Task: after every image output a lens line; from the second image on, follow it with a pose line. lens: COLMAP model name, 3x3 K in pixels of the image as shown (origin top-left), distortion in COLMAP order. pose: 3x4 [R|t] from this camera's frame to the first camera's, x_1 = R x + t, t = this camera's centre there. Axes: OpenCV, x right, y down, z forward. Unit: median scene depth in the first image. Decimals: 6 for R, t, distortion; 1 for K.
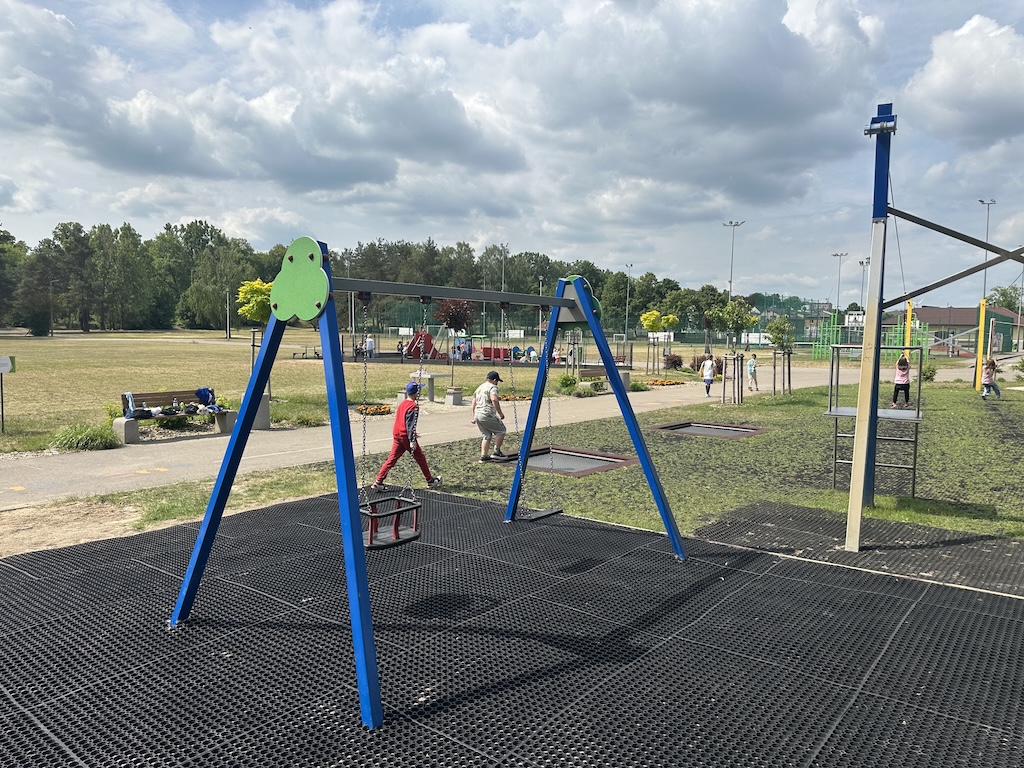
lens RADIAL K [[733.0, 0, 514.6], [0, 733.0, 381.4], [0, 0, 1]] dist [0.062135, -0.091160]
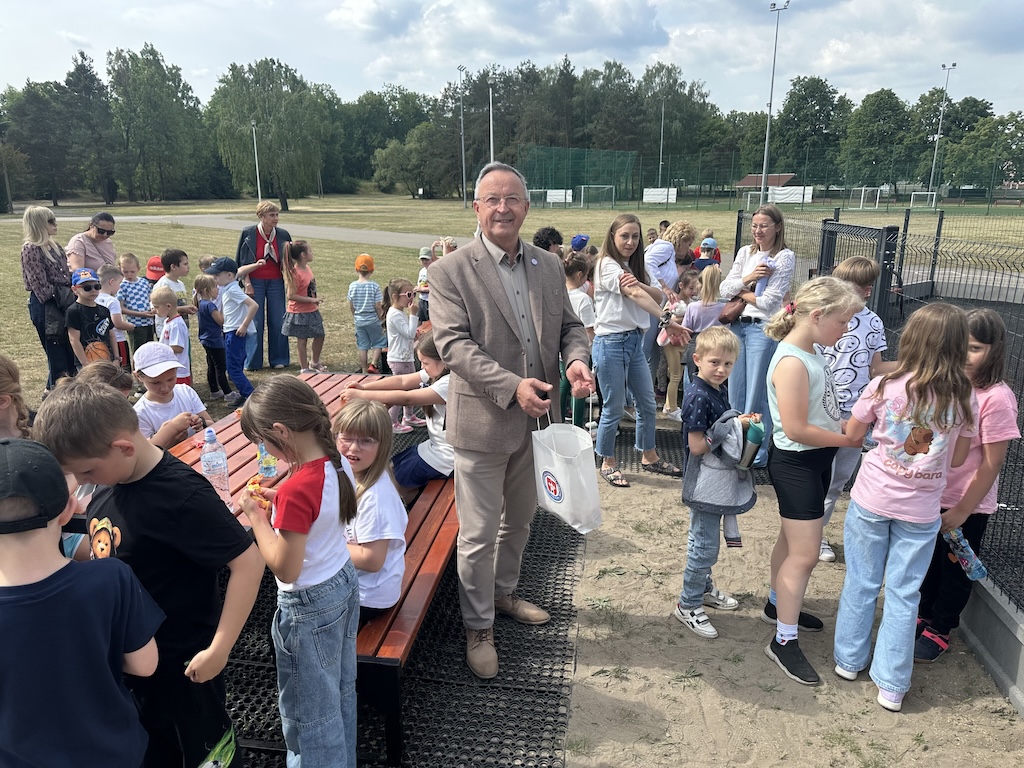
lens RADIAL K [[737.2, 0, 514.0], [0, 737.2, 399.3], [0, 0, 1]] dist [-0.006242, -0.003711]
pose [[0.990966, 0.017282, -0.132997, -0.065697], [0.010030, 0.979335, 0.201995, -0.016702], [0.133740, -0.201504, 0.970314, 0.242897]]
